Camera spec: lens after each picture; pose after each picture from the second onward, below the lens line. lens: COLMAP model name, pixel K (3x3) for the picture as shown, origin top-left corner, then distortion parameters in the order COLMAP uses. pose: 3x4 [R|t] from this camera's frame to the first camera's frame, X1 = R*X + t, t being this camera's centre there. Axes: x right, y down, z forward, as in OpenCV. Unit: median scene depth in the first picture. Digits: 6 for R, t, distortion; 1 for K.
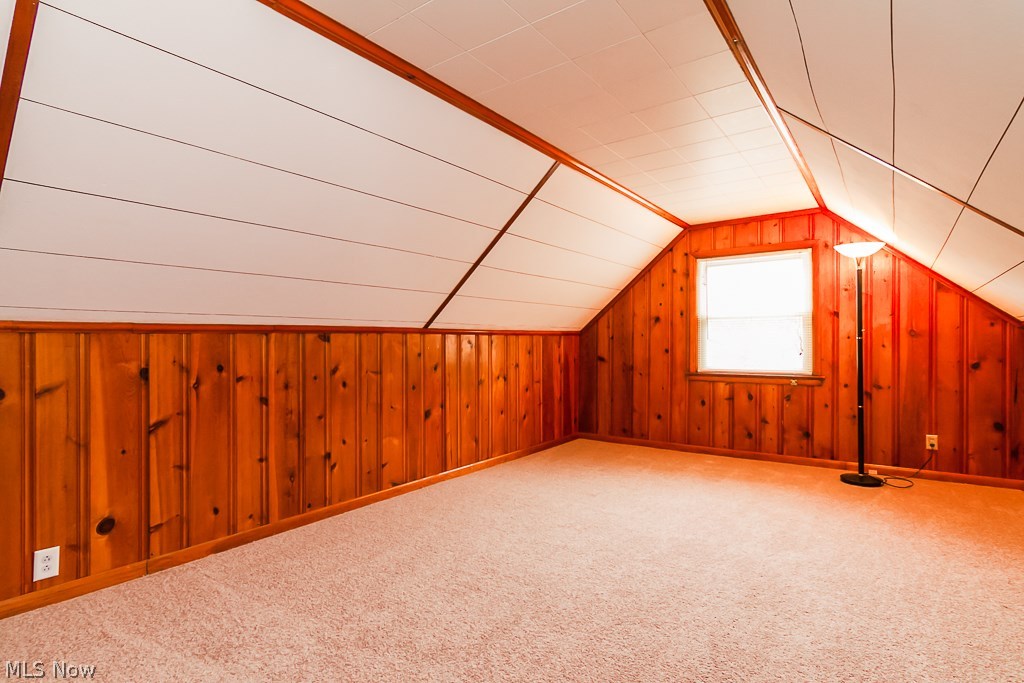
lens RADIAL K [[522.5, 0, 512.0], [0, 522.5, 341.5], [0, 0, 1]] dist [0.000075, 0.000182]
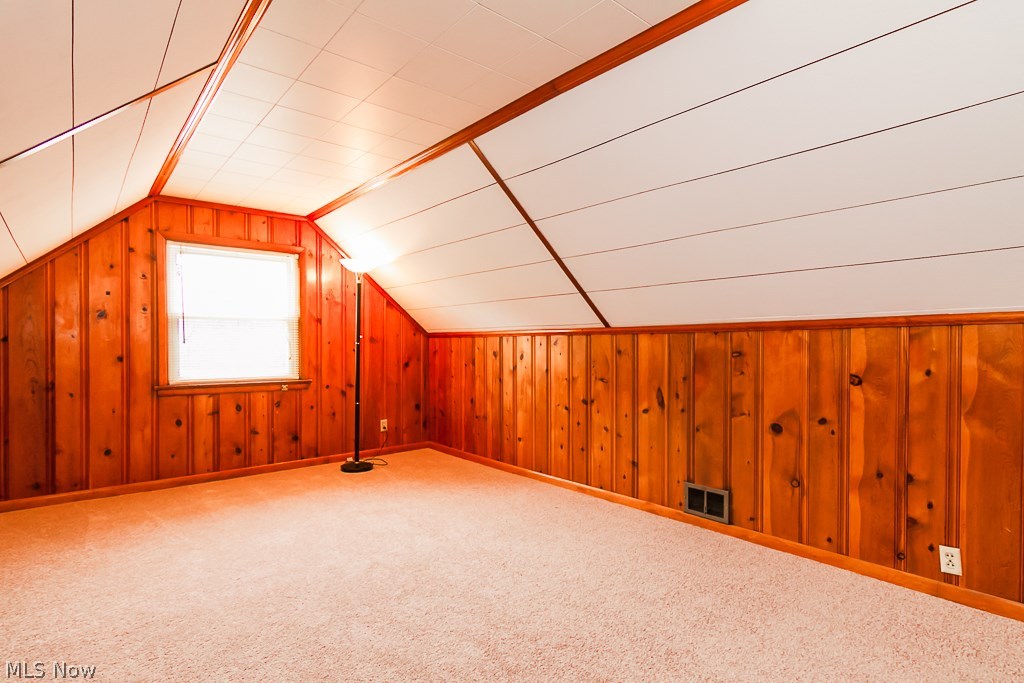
lens RADIAL K [[526.6, 0, 511.1], [0, 526.6, 354.0], [0, 0, 1]] dist [-0.000390, -0.000040]
pose [[0.237771, -0.012216, 0.971244, -0.318849], [-0.001754, 0.999914, 0.013006, 0.001087], [-0.971320, -0.004796, 0.237729, 0.342796]]
